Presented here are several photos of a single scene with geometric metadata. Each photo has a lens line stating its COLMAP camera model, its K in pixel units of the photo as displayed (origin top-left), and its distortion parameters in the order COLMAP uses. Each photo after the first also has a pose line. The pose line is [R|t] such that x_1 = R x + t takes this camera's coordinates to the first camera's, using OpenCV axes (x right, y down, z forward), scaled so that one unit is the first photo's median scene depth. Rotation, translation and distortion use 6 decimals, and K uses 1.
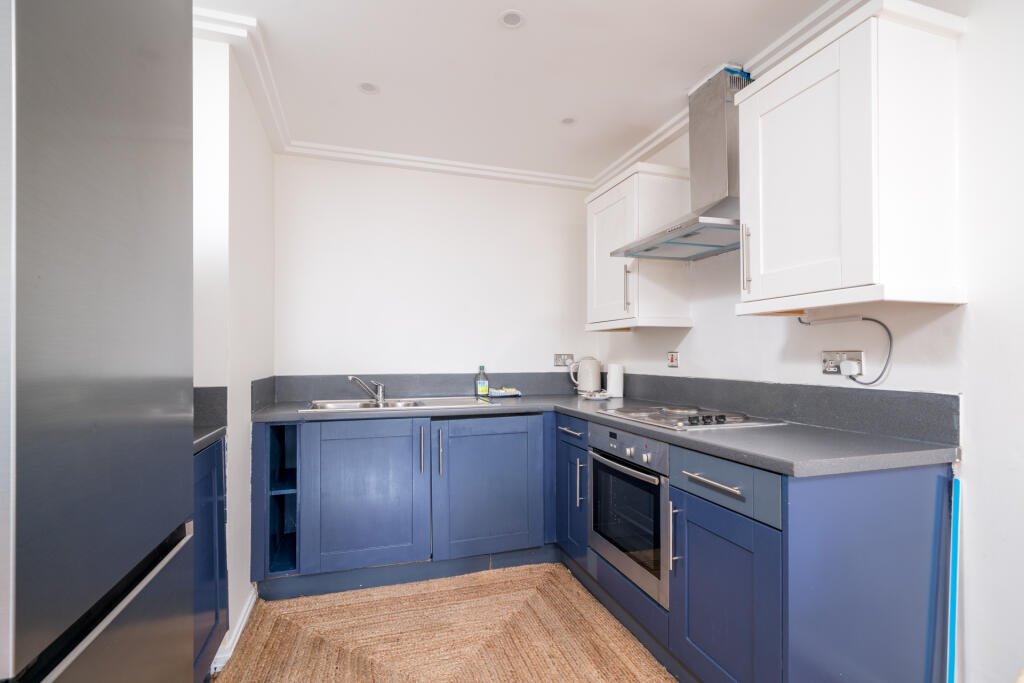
lens RADIAL K [[455.6, 0, 514.3], [0, 455.6, 348.5], [0, 0, 1]] dist [0.000946, 0.000058]
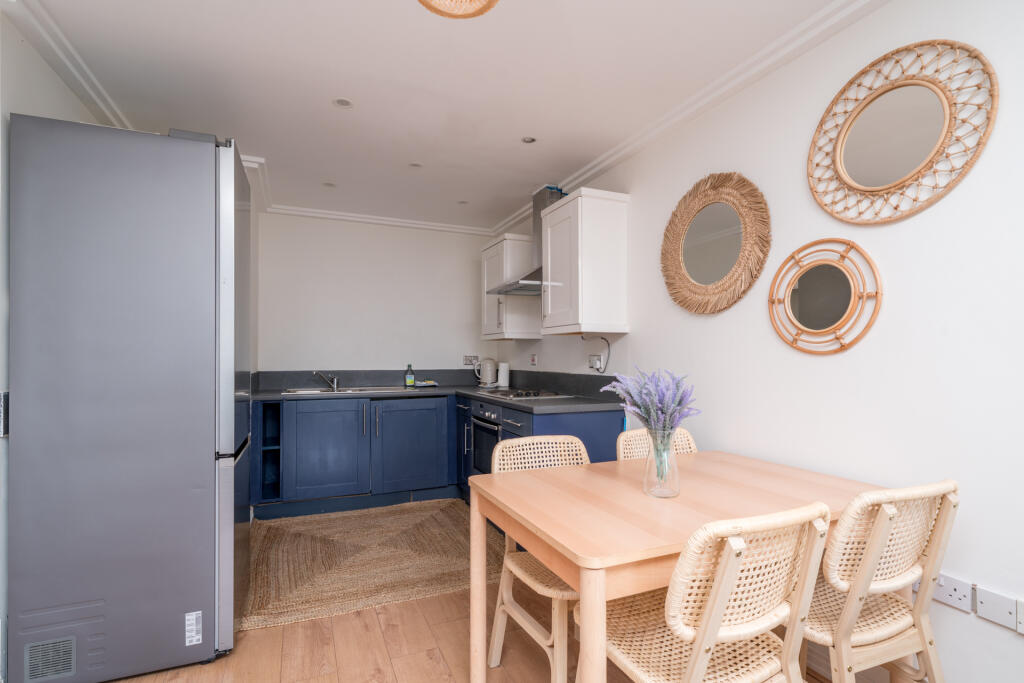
lens RADIAL K [[500.9, 0, 505.9], [0, 500.9, 345.9], [0, 0, 1]] dist [-0.003338, -0.000229]
pose [[0.998295, 0.001485, 0.058351, 0.169365], [-0.001218, 0.999989, -0.004615, -0.015285], [-0.058357, 0.004536, 0.998285, -0.687466]]
